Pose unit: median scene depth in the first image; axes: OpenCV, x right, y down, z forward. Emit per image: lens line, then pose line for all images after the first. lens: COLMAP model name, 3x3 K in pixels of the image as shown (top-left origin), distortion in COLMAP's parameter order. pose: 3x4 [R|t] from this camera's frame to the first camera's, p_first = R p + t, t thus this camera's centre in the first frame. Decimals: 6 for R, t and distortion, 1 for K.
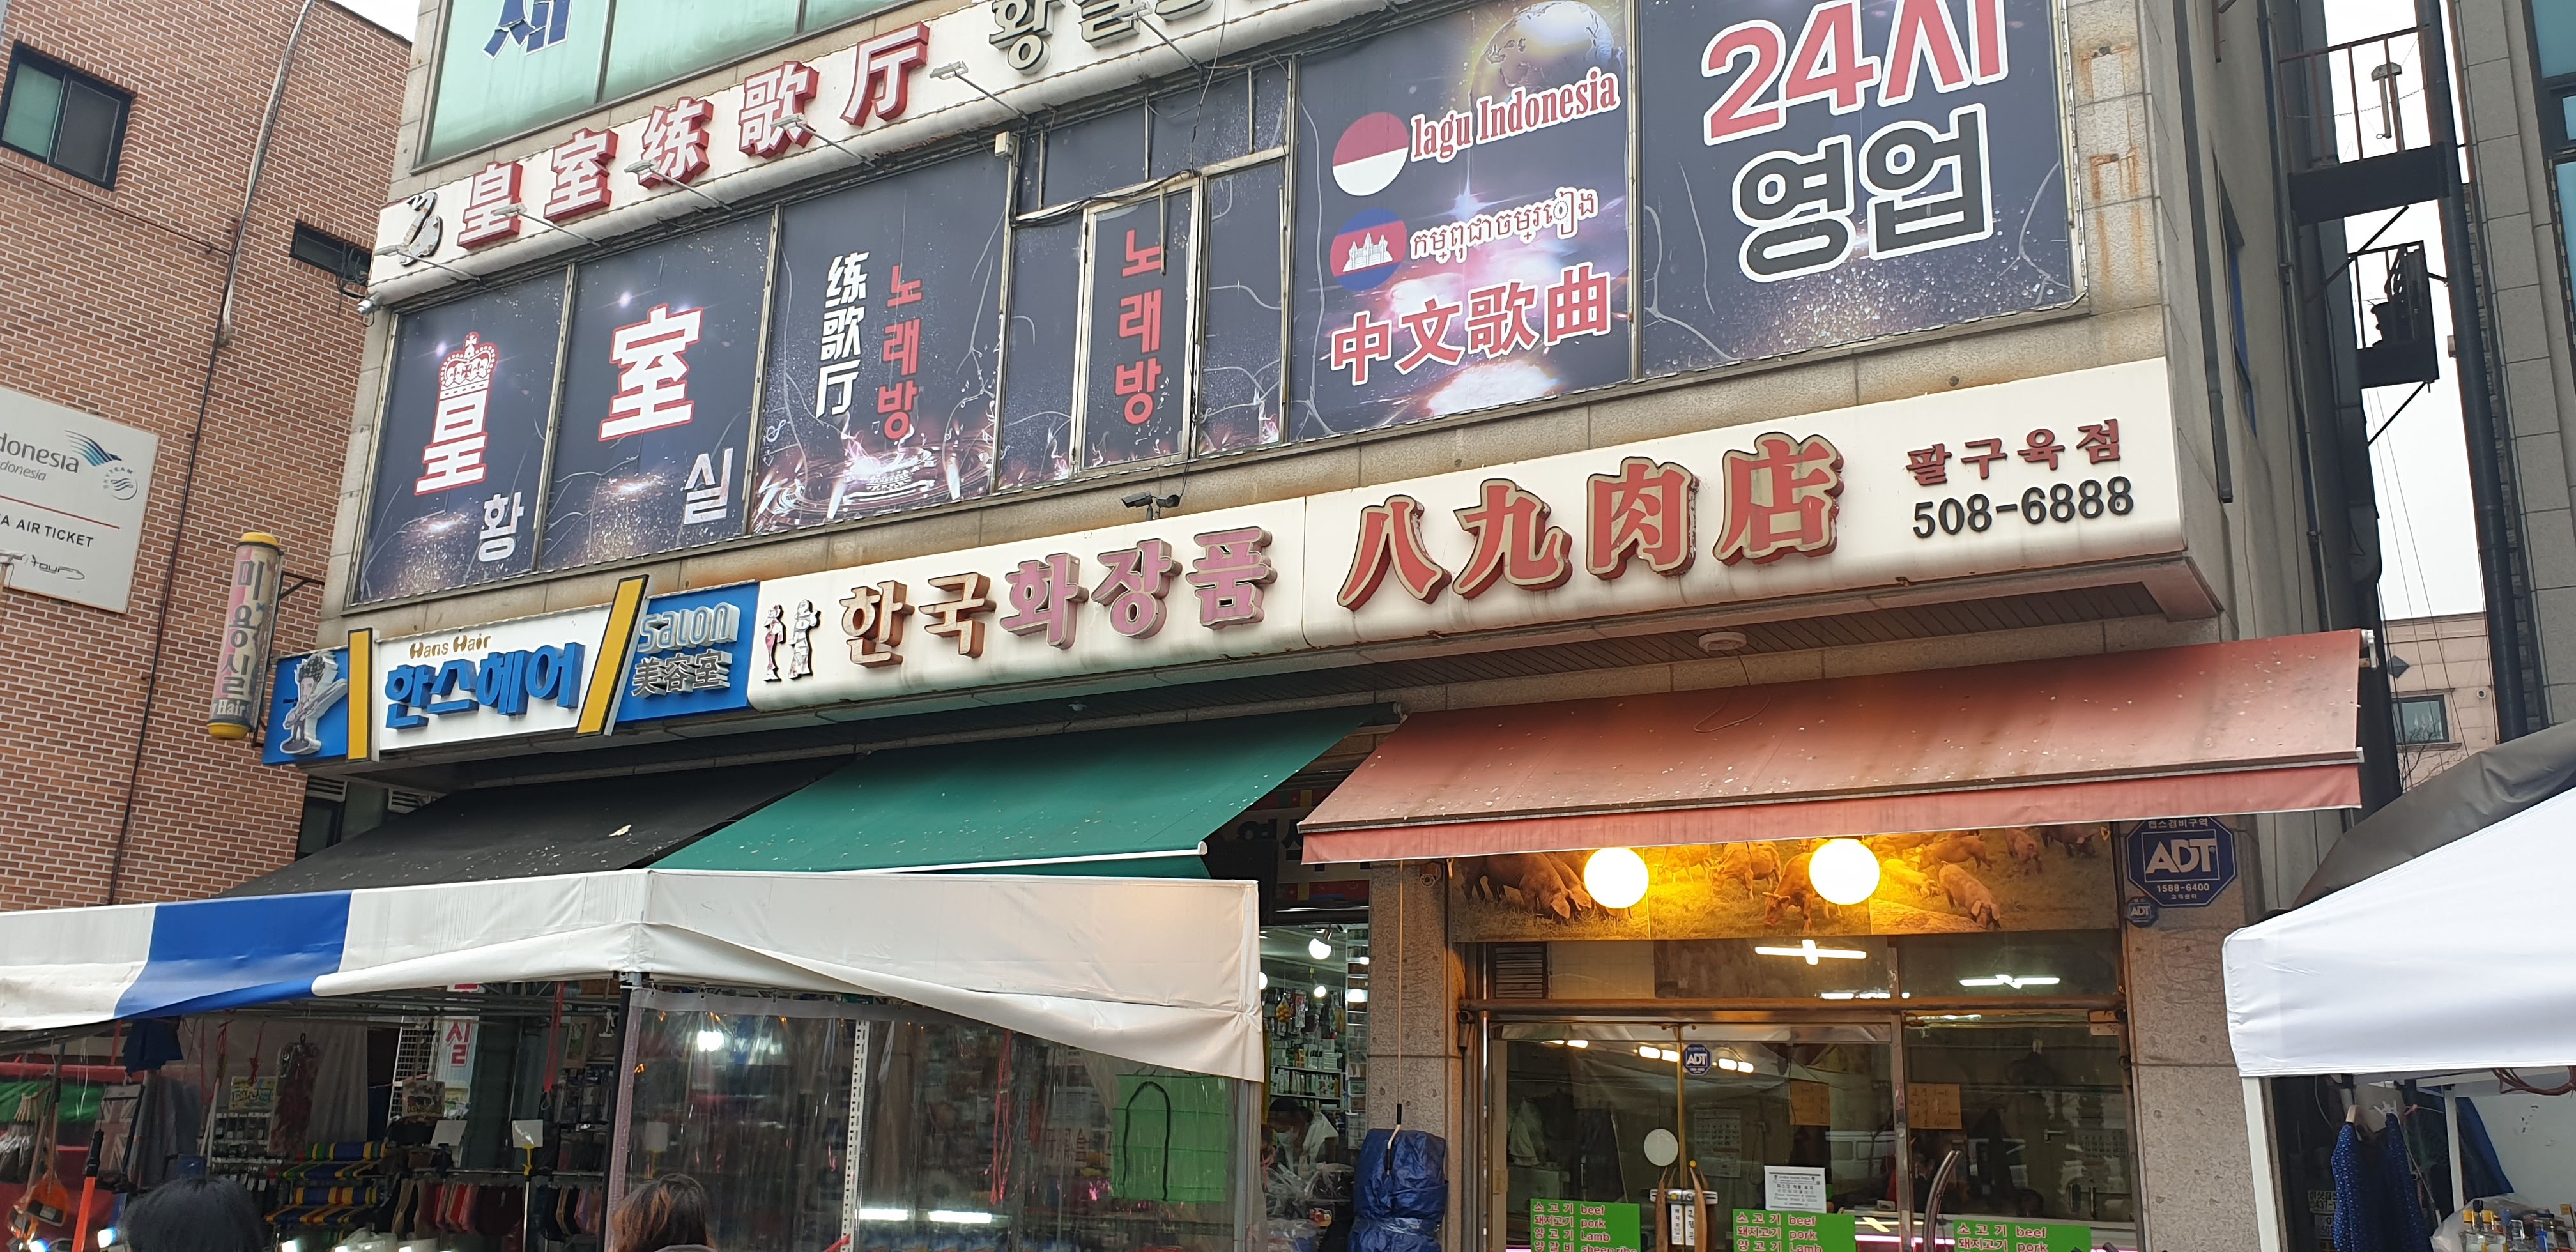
lens RADIAL K [[1985.6, 0, 1286.5], [0, 1985.6, 604.4], [0, 0, 1]] dist [0.005895, 0.000473]
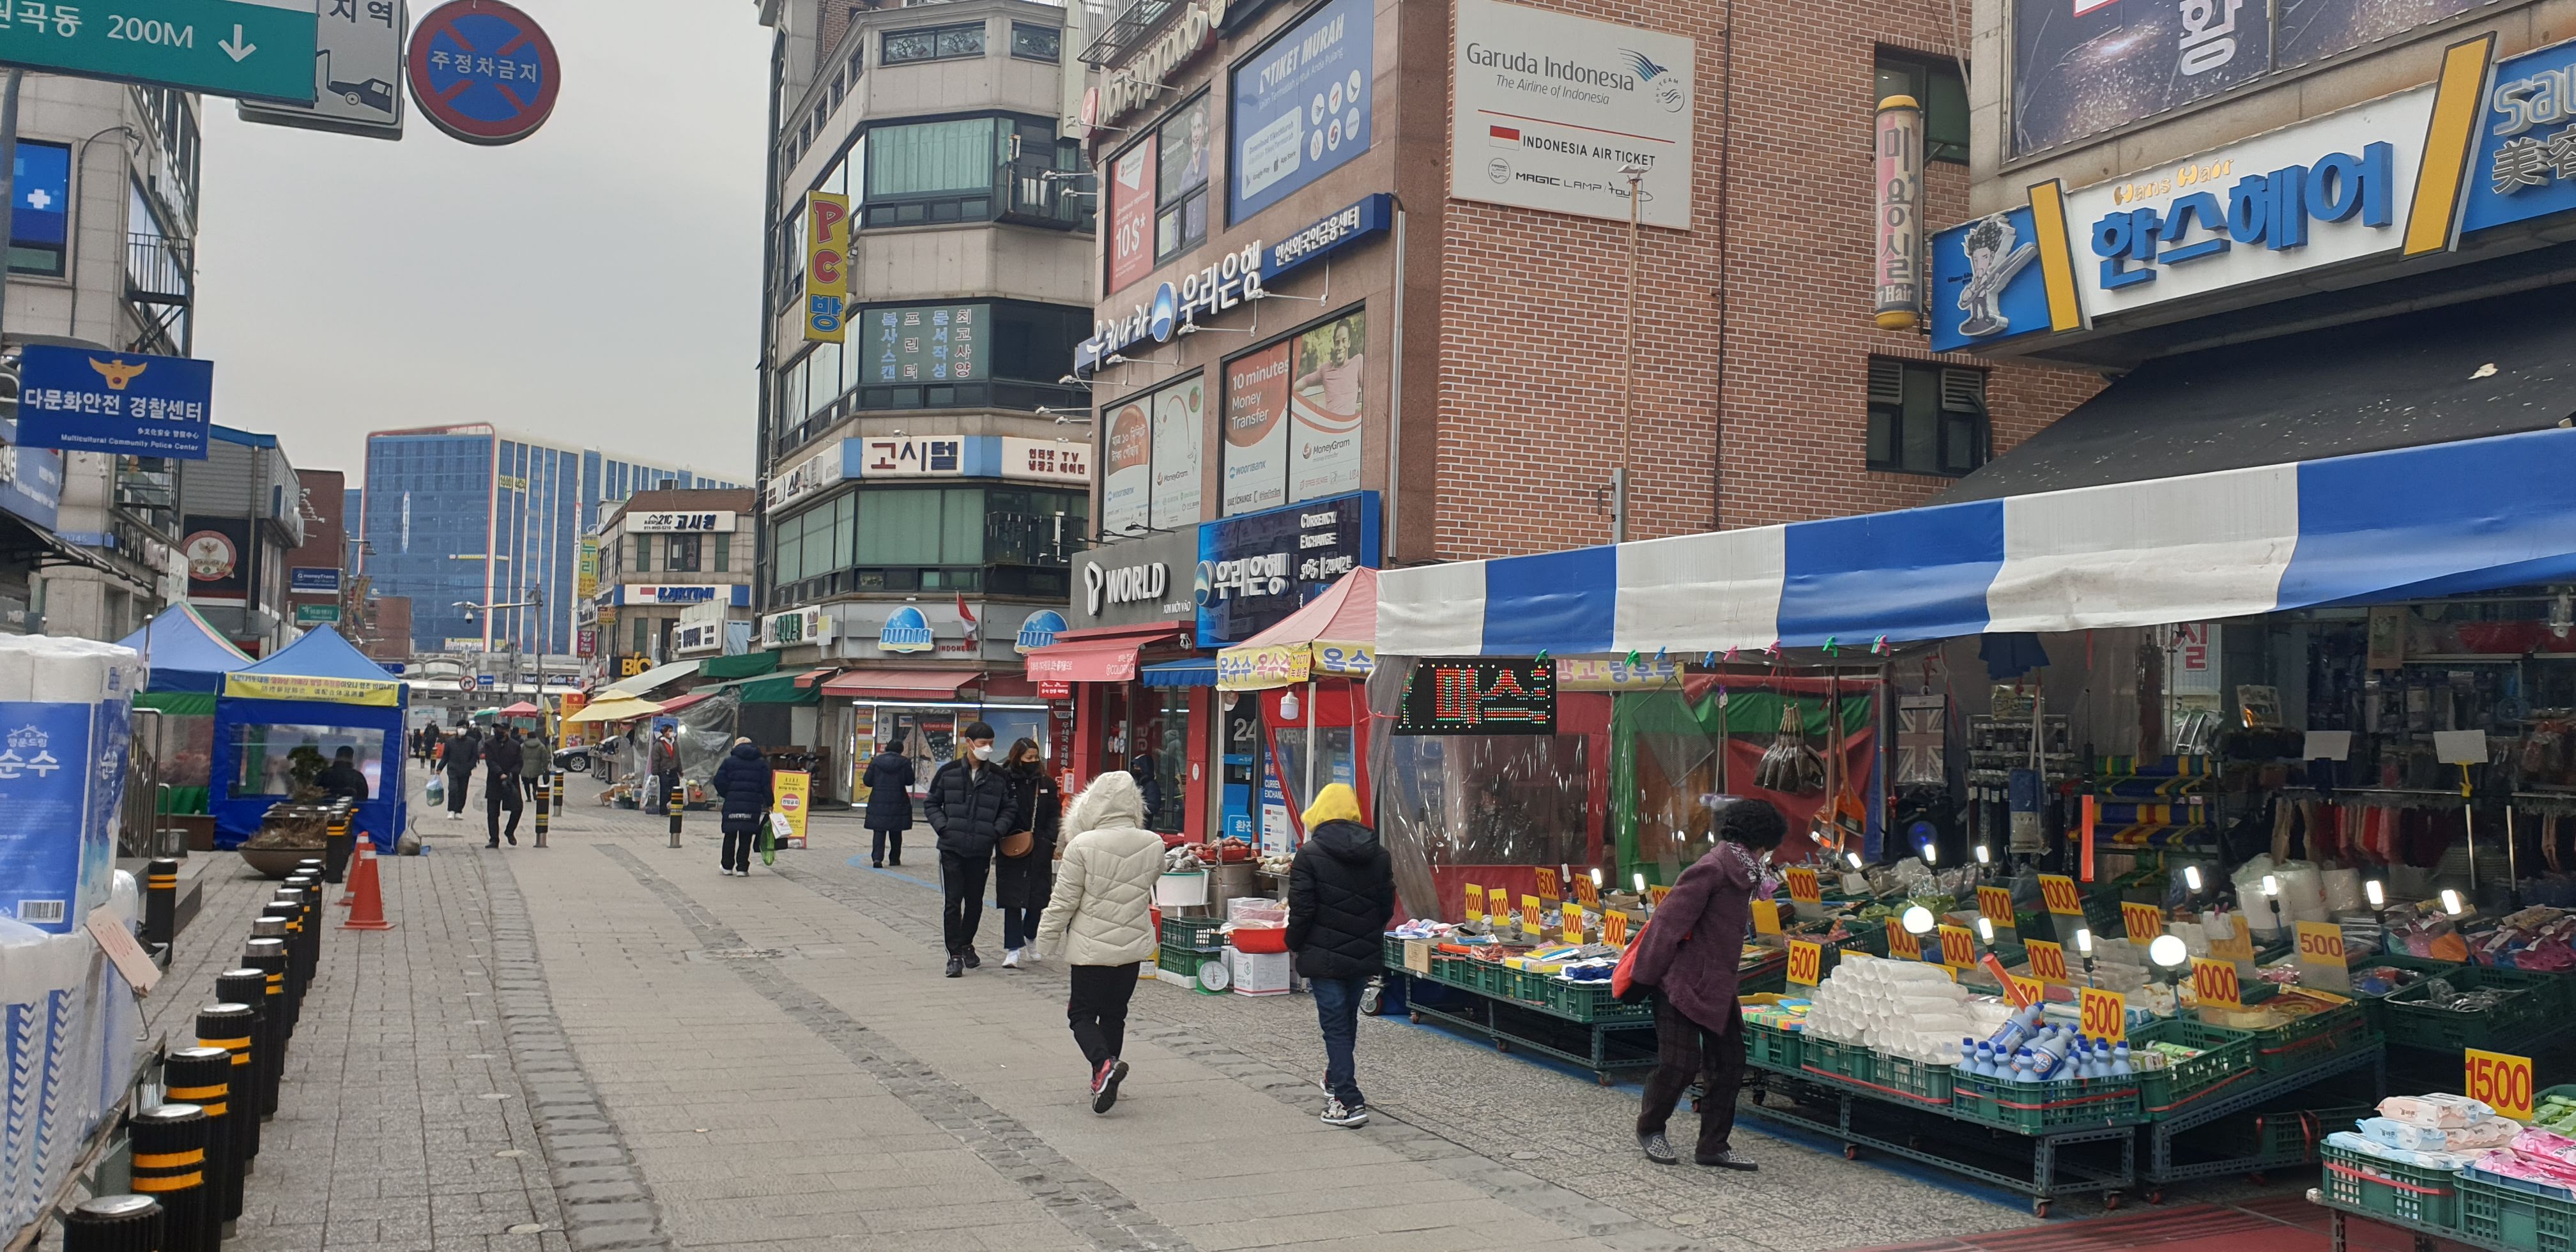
lens RADIAL K [[1985.6, 0, 1299.0], [0, 1985.6, 631.8], [0, 0, 1]] dist [0.005895, 0.000473]
pose [[0.820822, -0.032044, -0.570285, -0.250027], [0.147612, 0.976408, 0.157598, 0.019910], [0.551781, -0.213541, 0.806187, 0.082602]]
